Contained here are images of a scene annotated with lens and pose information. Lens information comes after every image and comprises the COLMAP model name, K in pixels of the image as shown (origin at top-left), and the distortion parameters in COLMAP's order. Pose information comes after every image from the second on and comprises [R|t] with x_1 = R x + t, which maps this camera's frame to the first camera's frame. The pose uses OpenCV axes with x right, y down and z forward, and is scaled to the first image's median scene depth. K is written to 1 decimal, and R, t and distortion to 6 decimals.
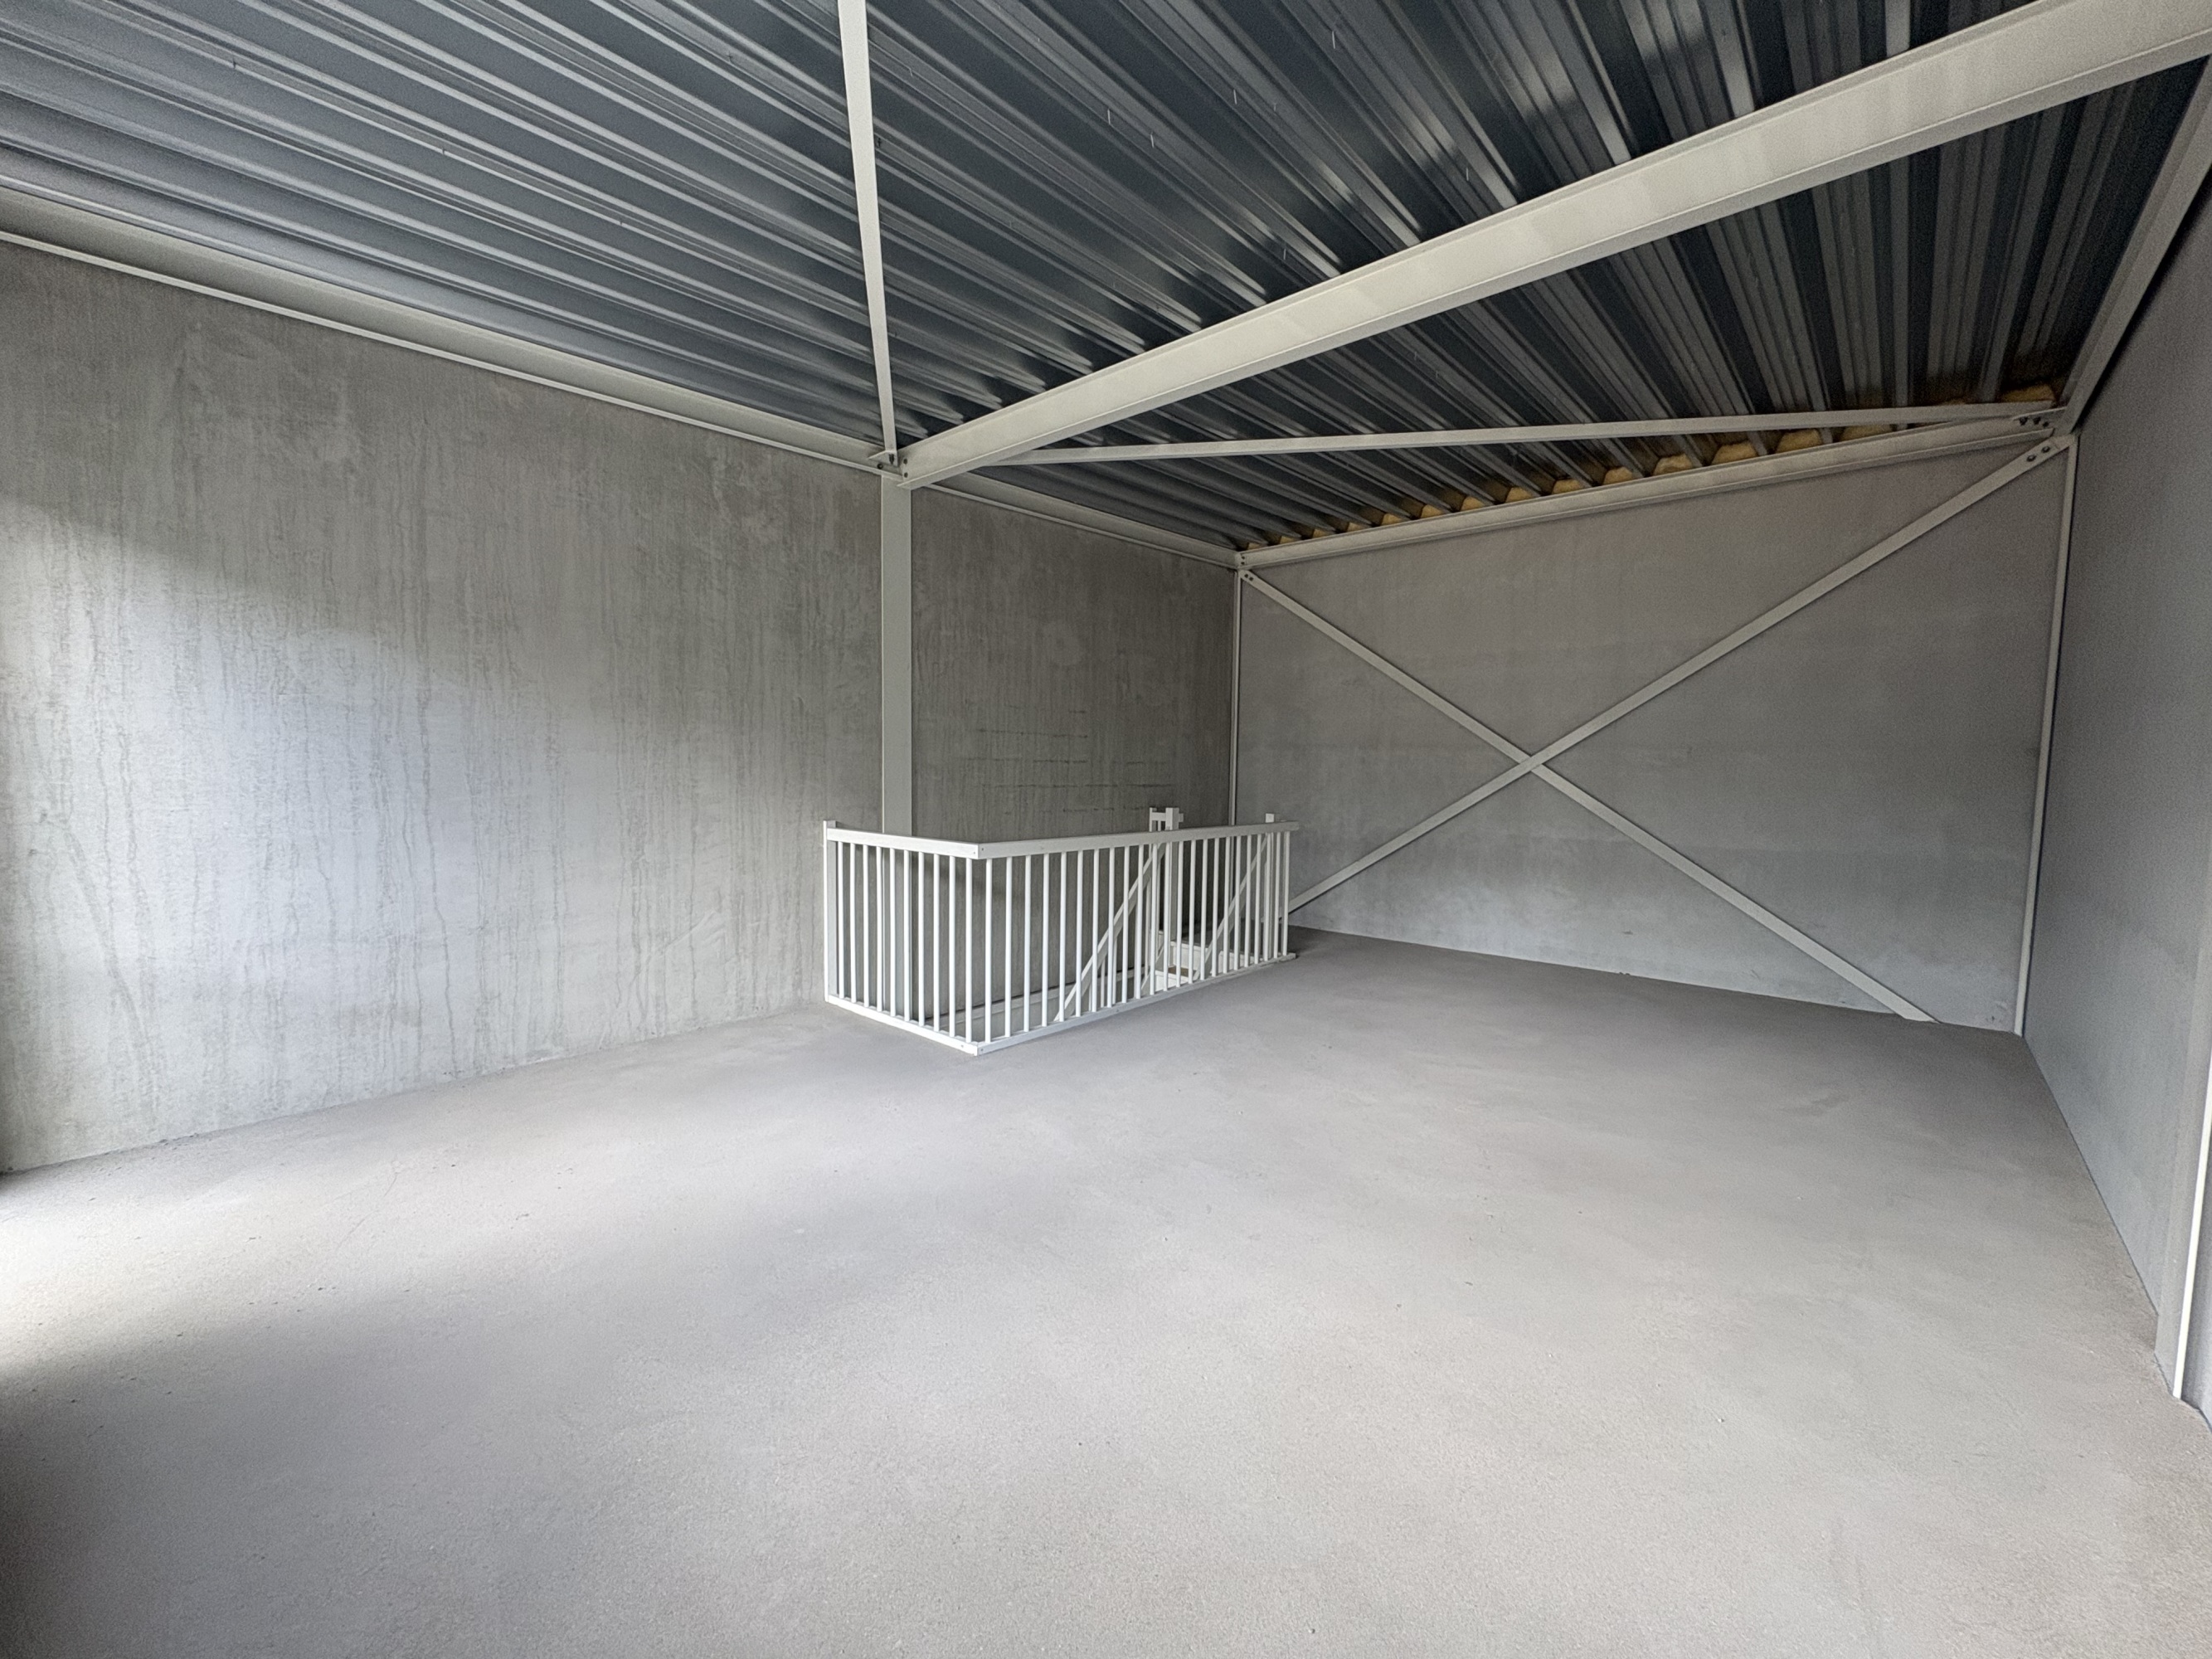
lens RADIAL K [[895.8, 0, 1095.5], [0, 895.8, 822.6], [0, 0, 1]] dist [0.008122, 0.000157]
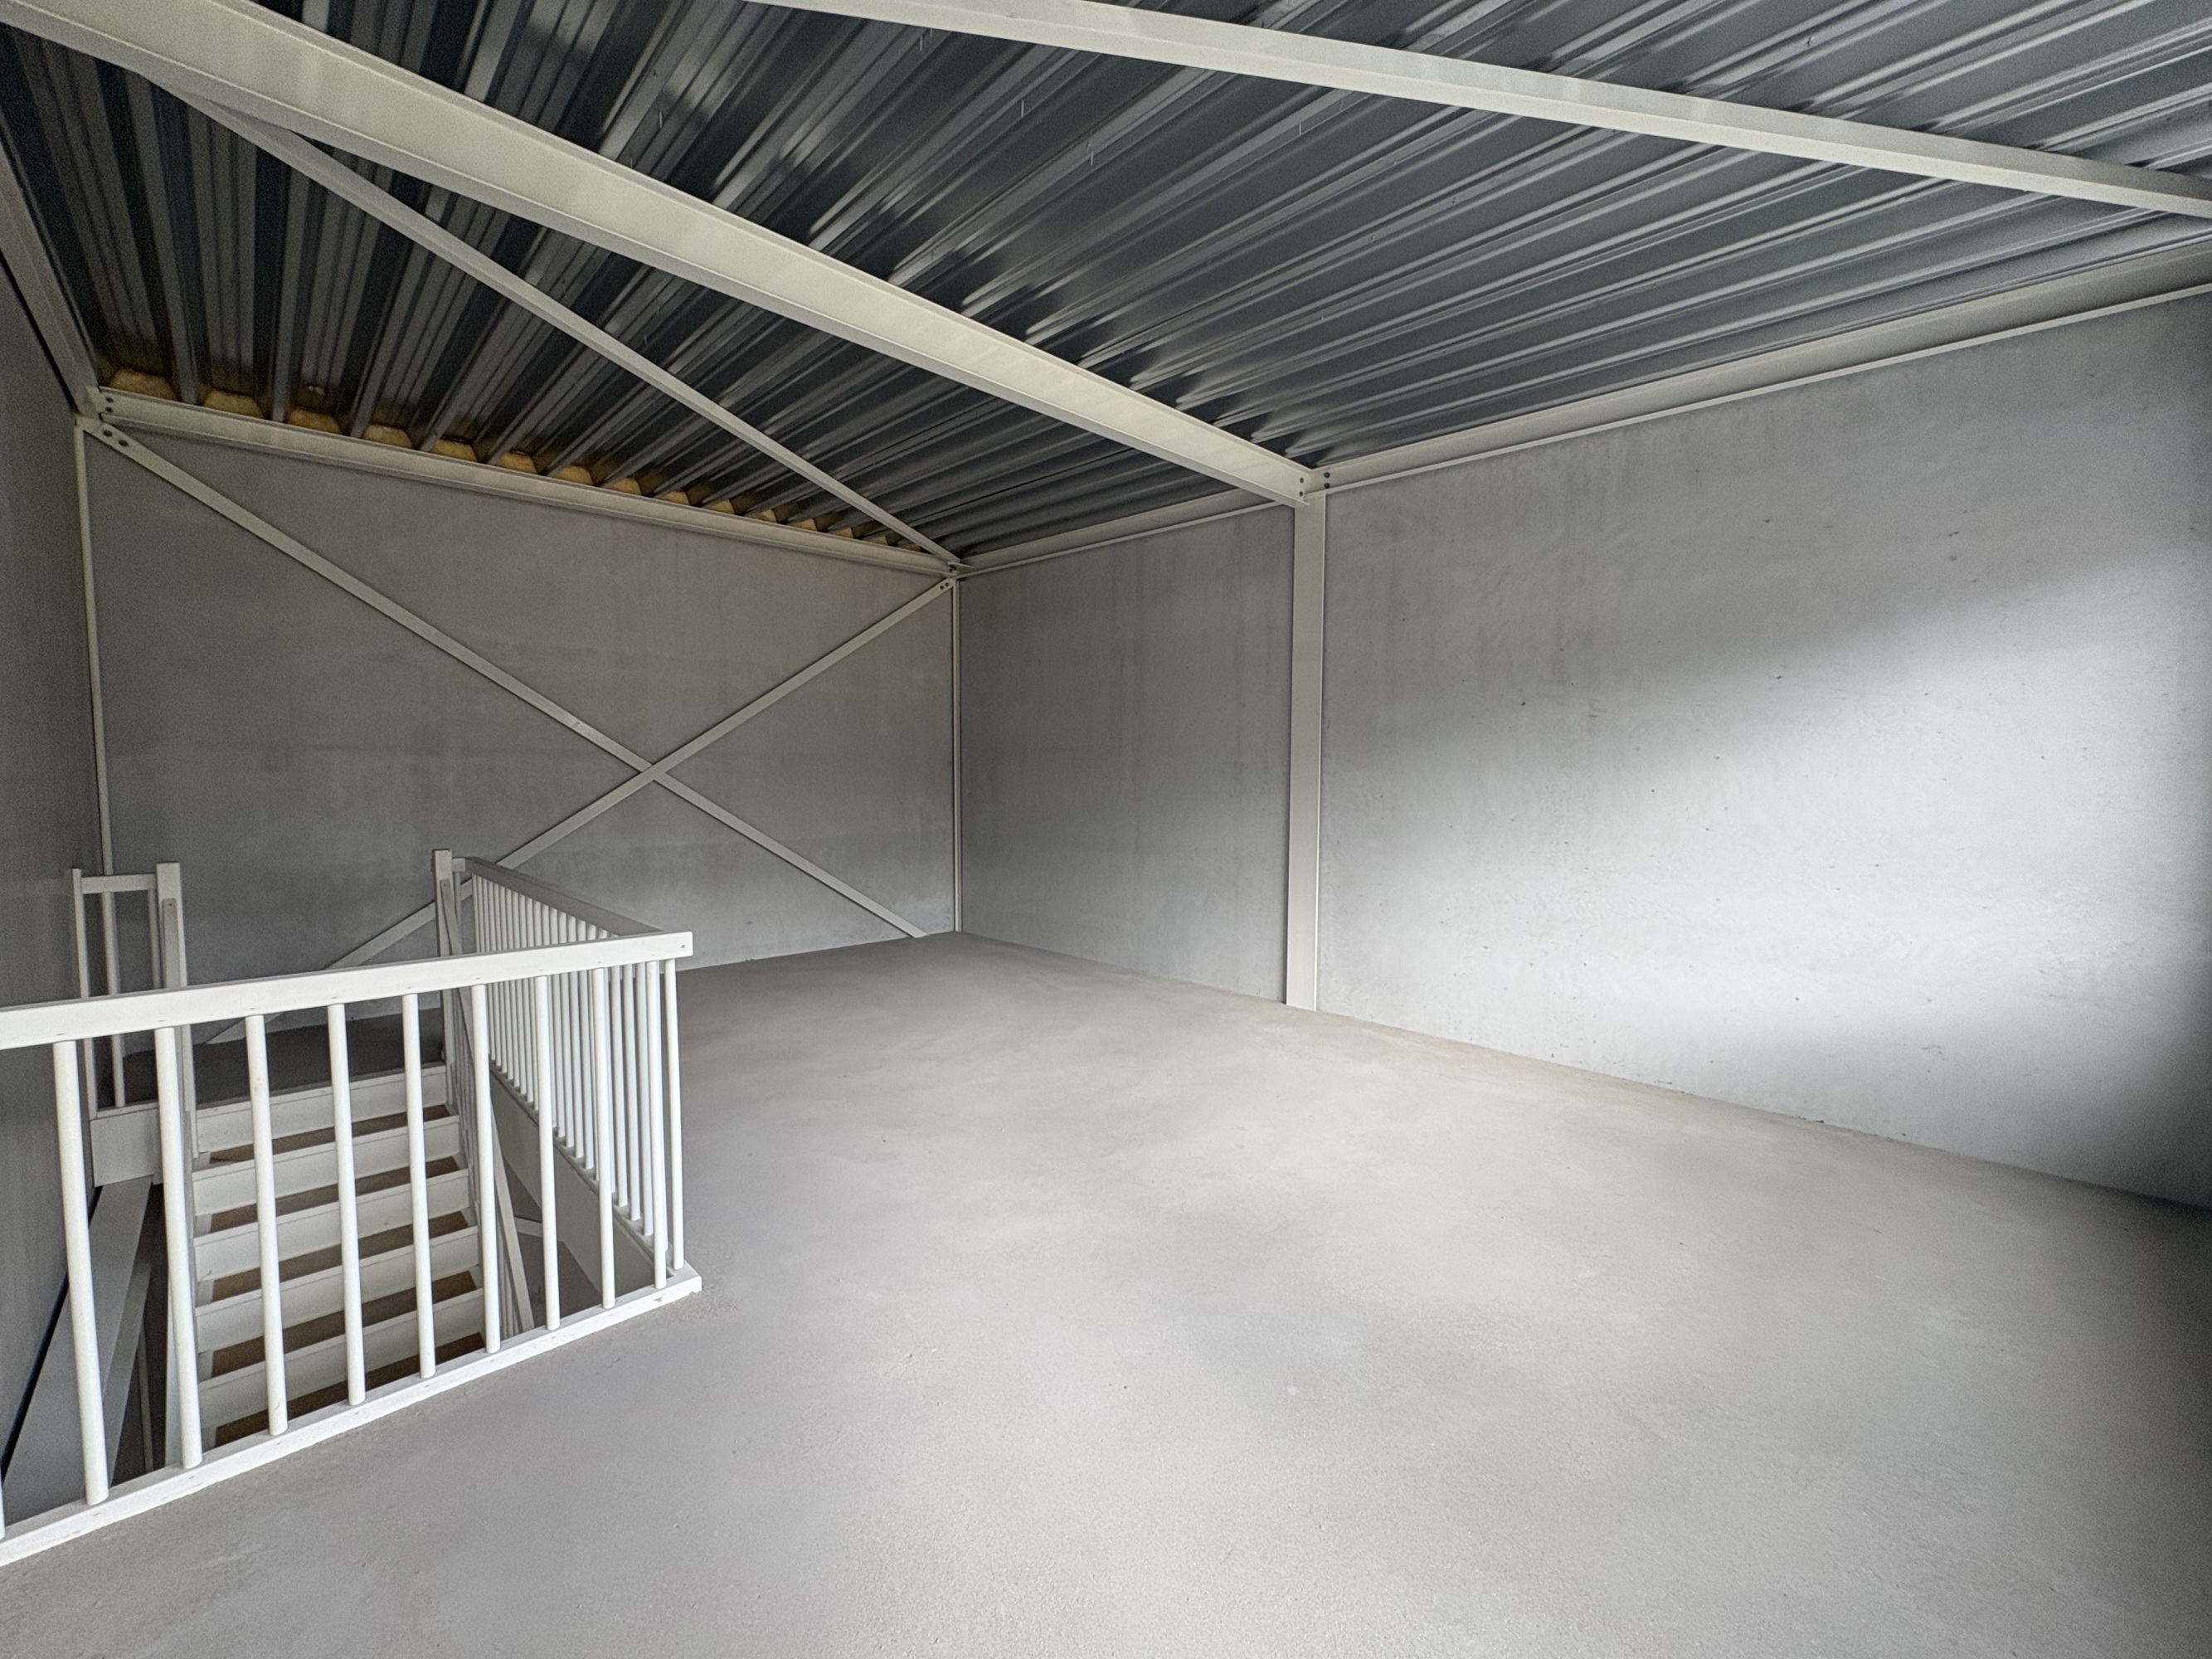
lens RADIAL K [[895.8, 0, 1101.9], [0, 895.8, 836.2], [0, 0, 1]] dist [0.008122, 0.000157]
pose [[0.043204, -0.082973, 0.995615, -0.550873], [0.064253, 0.994713, 0.080110, -0.051873], [-0.996998, 0.060510, 0.048307, 0.561696]]
